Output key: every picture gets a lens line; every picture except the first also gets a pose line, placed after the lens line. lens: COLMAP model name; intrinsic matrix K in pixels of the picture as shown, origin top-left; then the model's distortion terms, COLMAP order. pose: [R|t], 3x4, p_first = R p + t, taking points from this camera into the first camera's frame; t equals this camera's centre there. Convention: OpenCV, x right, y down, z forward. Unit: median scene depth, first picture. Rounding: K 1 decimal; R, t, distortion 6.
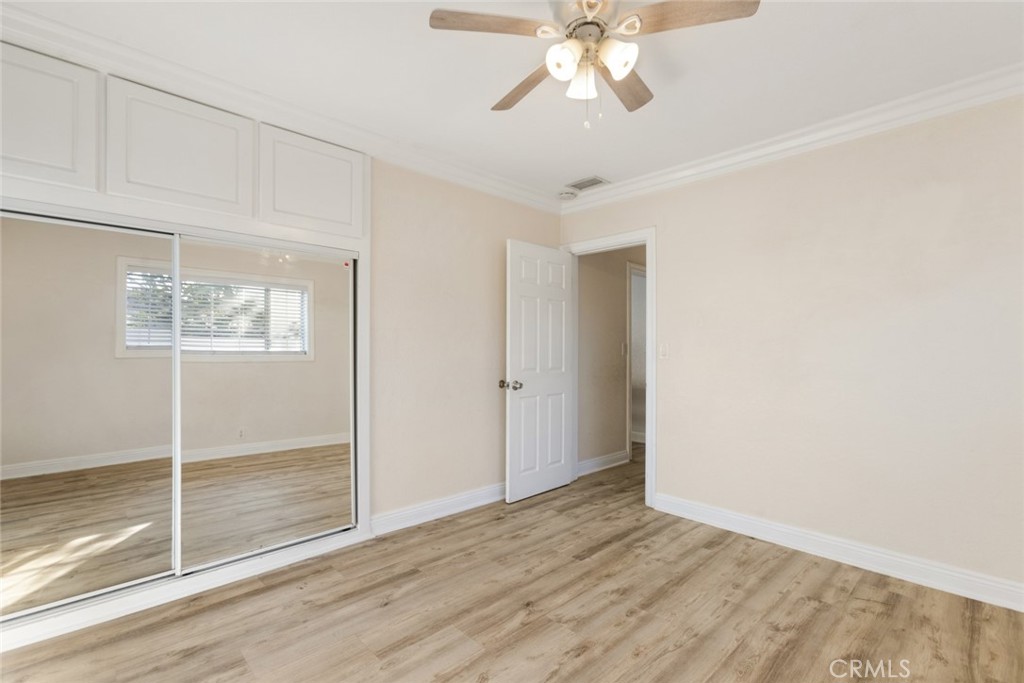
lens RADIAL K [[476.1, 0, 512.0], [0, 476.1, 341.5], [0, 0, 1]] dist [0.002189, 0.000326]
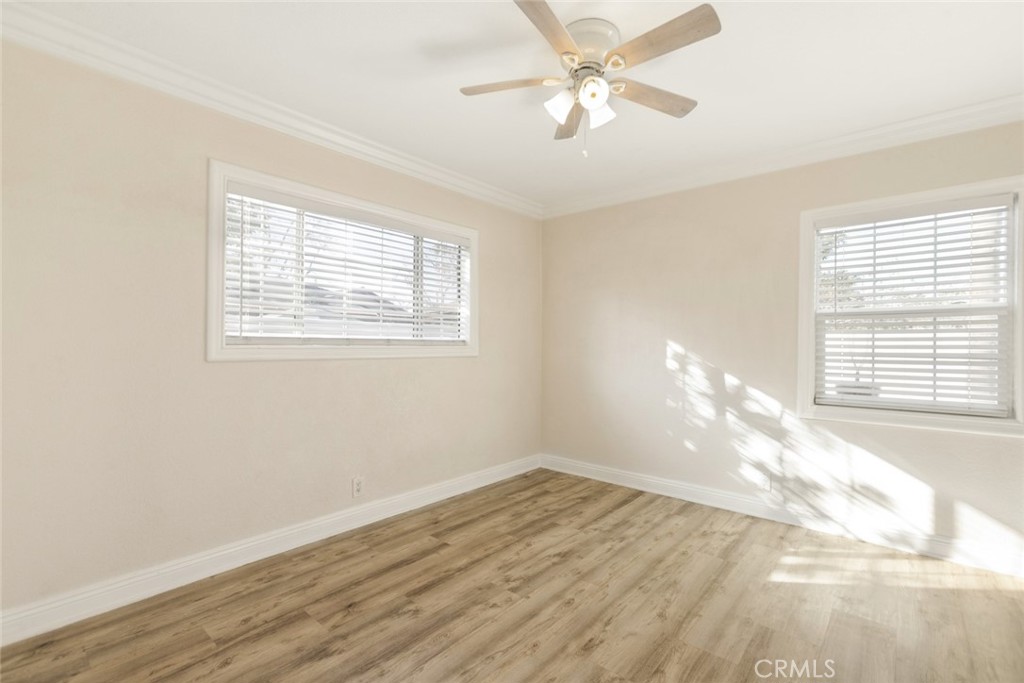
lens RADIAL K [[476.1, 0, 512.0], [0, 476.1, 341.5], [0, 0, 1]] dist [0.002189, 0.000326]
pose [[-0.994857, -0.012538, -0.100507, 0.416958], [-0.011394, 0.999864, -0.011945, 0.016584], [0.100643, -0.010738, -0.994865, 1.996895]]
